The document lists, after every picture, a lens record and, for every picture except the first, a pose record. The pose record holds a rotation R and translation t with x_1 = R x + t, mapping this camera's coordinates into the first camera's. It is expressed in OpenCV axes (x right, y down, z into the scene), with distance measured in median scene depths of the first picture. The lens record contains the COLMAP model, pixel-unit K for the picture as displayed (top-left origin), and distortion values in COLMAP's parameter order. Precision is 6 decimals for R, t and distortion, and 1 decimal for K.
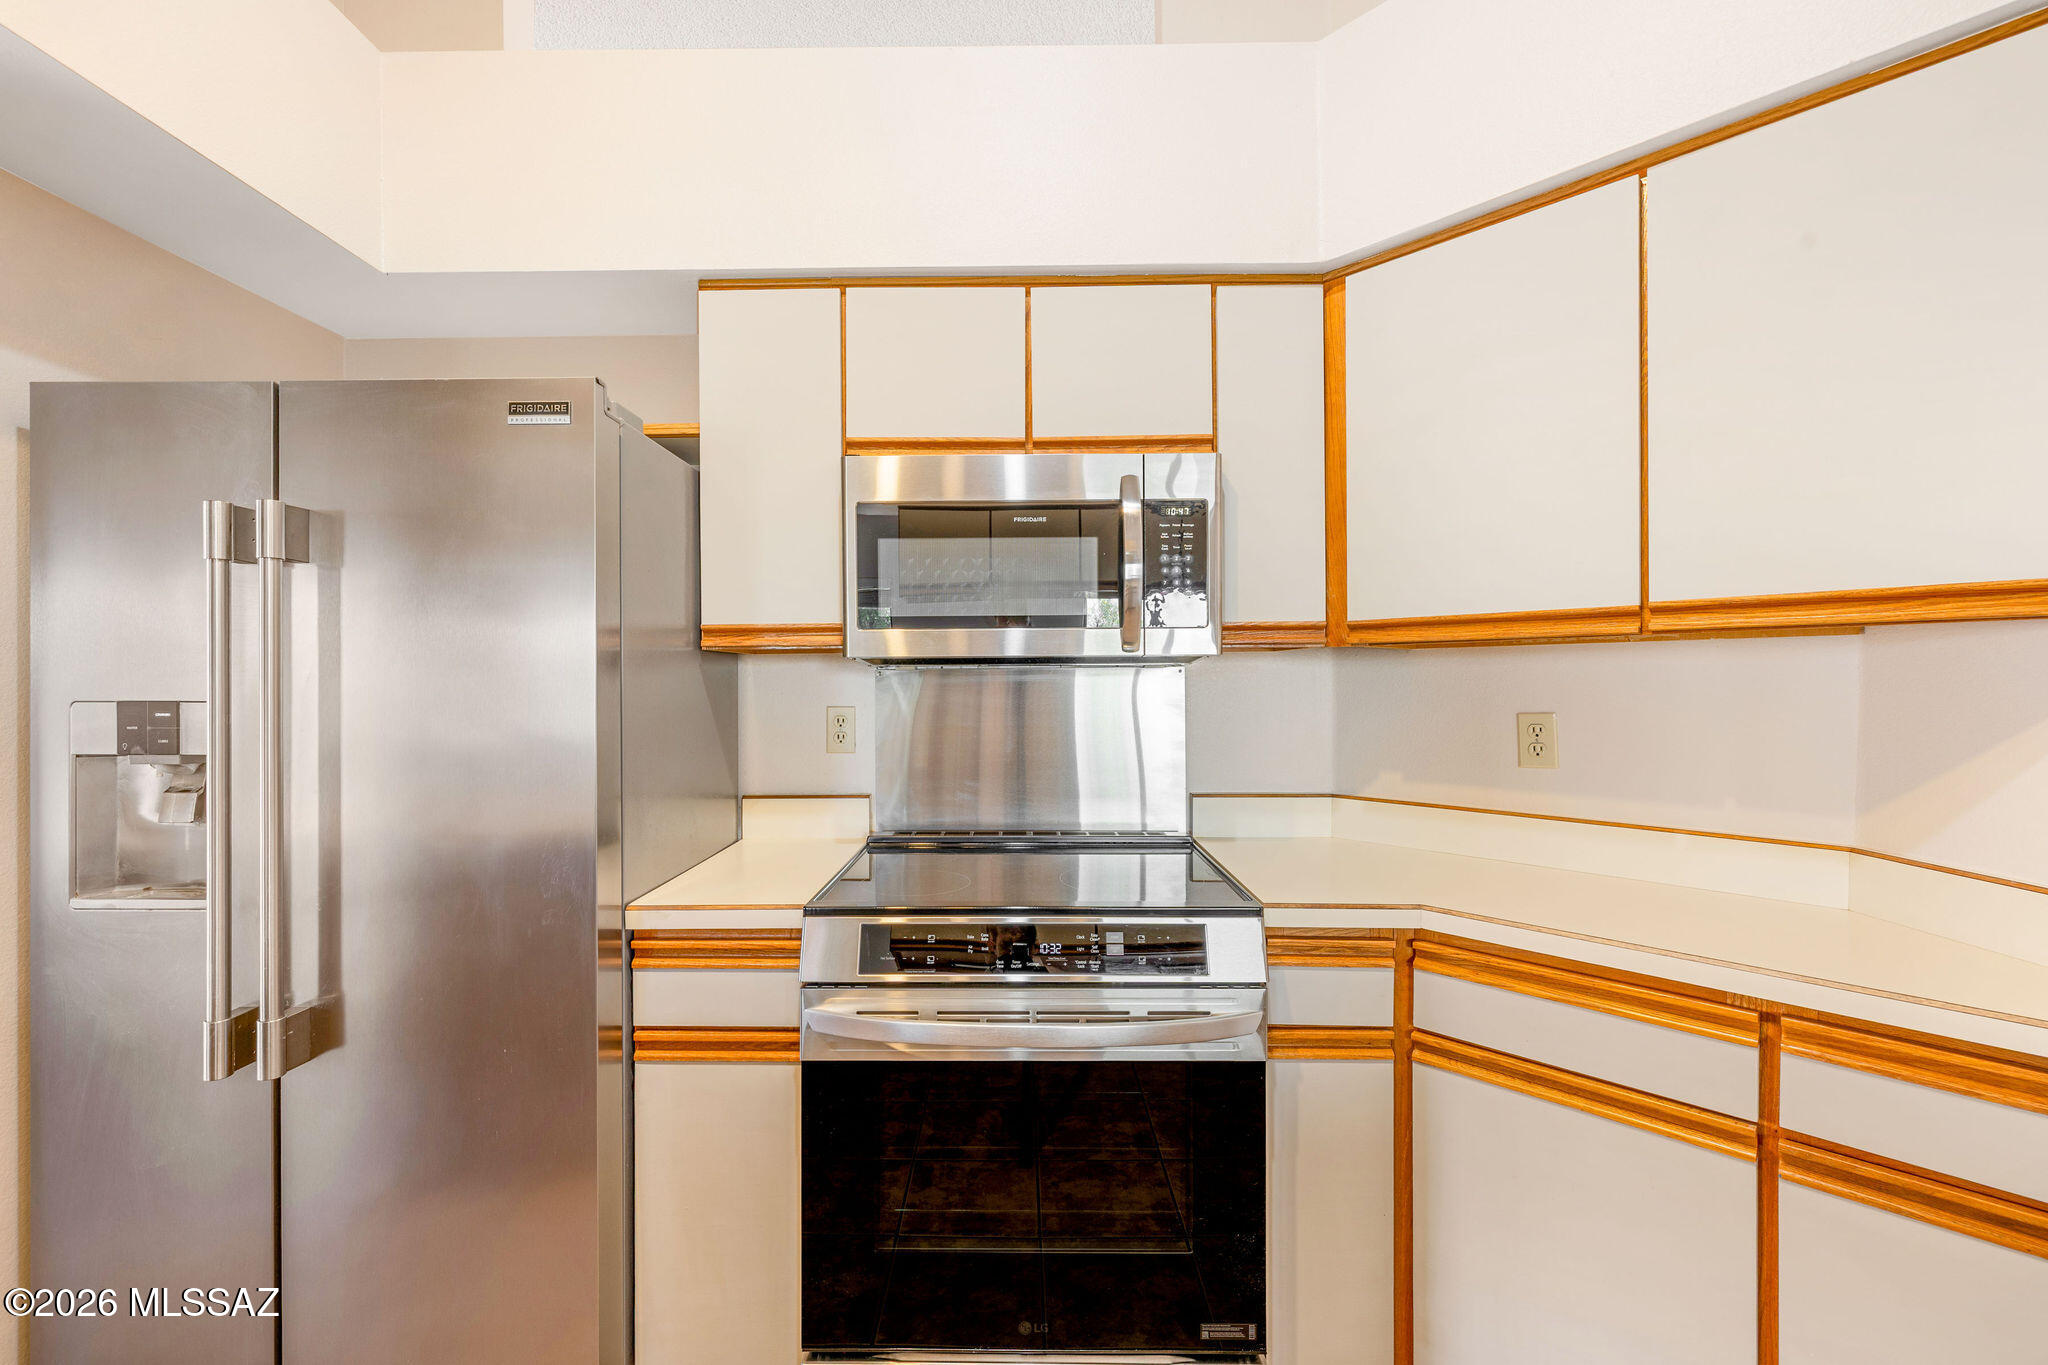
lens RADIAL K [[866.9, 0, 1018.7], [0, 866.9, 679.6], [0, 0, 1]] dist [-0.001278, 0.000010]
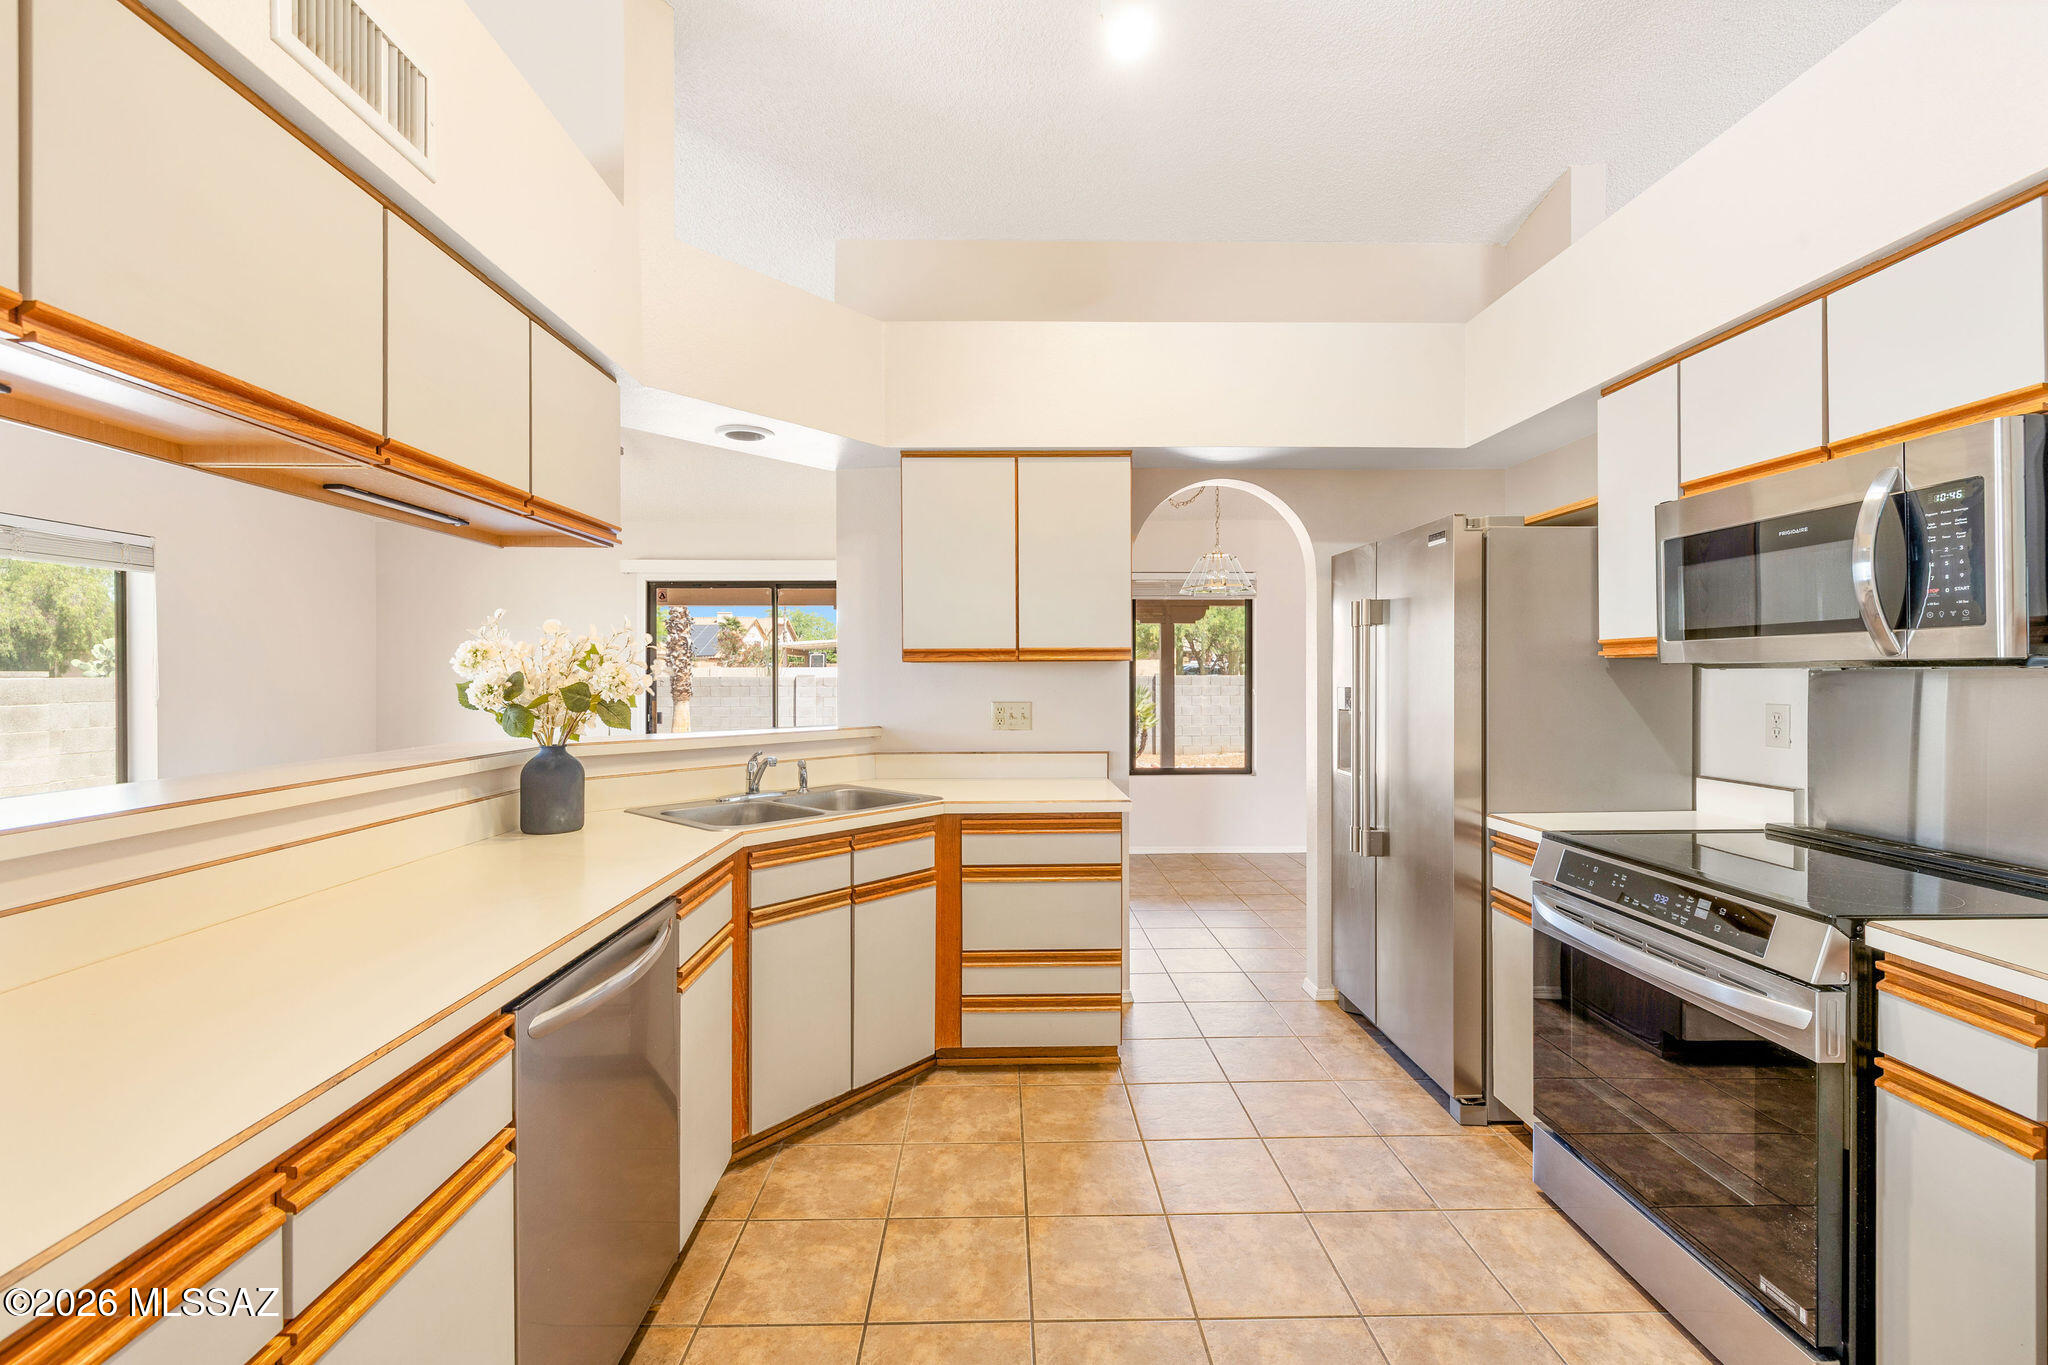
lens RADIAL K [[866.9, 0, 1021.1], [0, 866.9, 673.9], [0, 0, 1]] dist [-0.001278, 0.000010]
pose [[0.033477, 0.006055, -0.999421, 1.035120], [0.007271, 0.999954, 0.006302, -0.025490], [0.999413, -0.007478, 0.033431, 0.026024]]
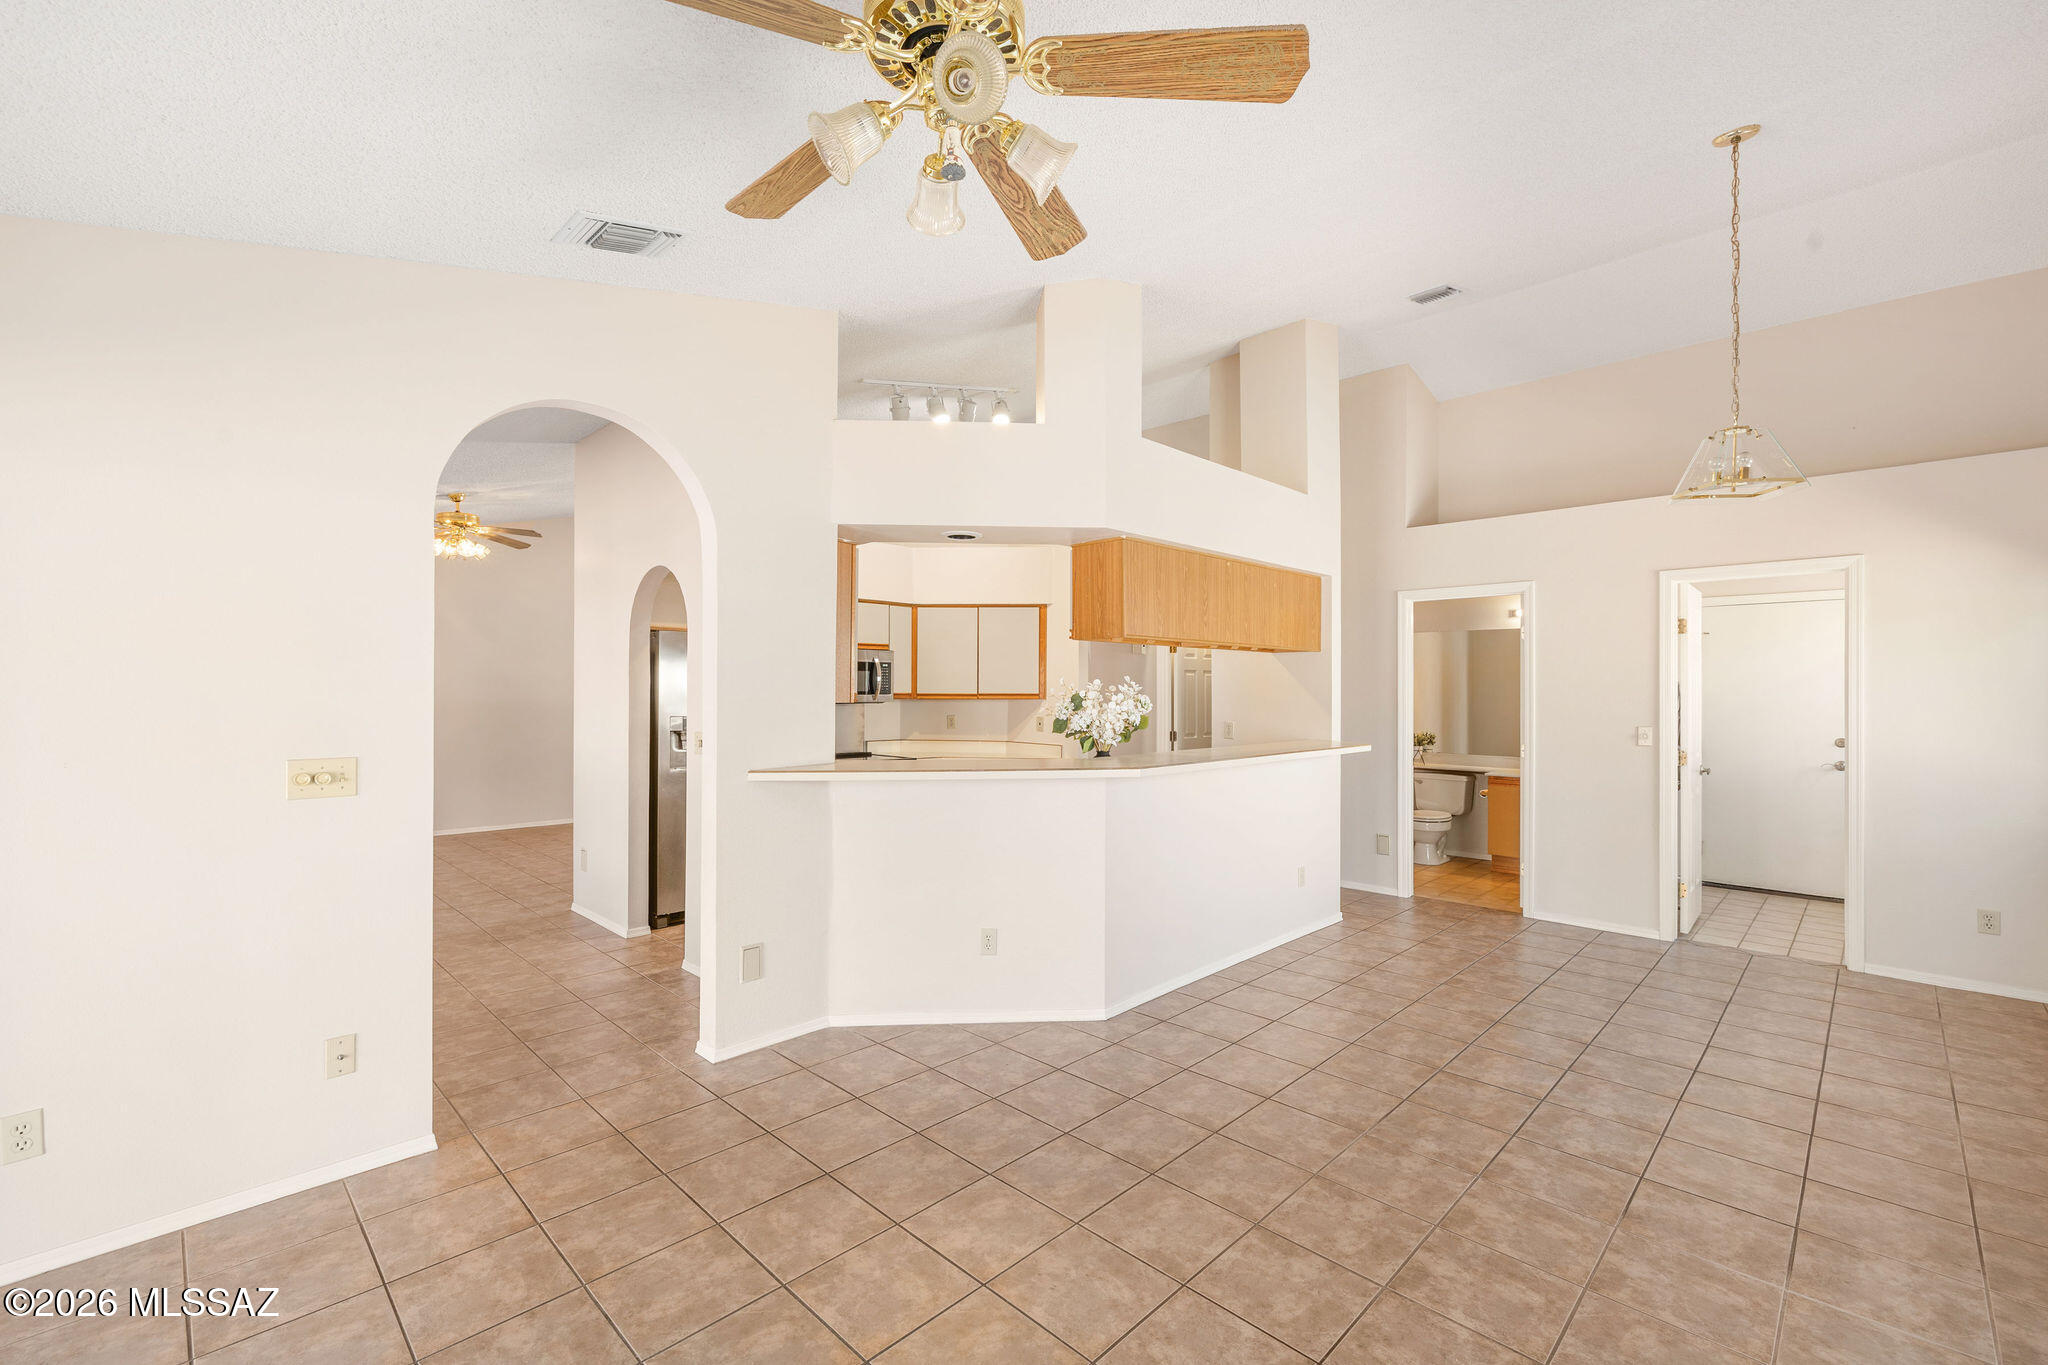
lens RADIAL K [[866.9, 0, 1025.4], [0, 866.9, 690.4], [0, 0, 1]] dist [-0.001278, 0.000010]
pose [[0.698345, 0.009620, 0.715696, -2.175057], [-0.006706, 0.999954, -0.006898, -0.055559], [-0.715730, 0.000018, 0.698377, -2.193522]]
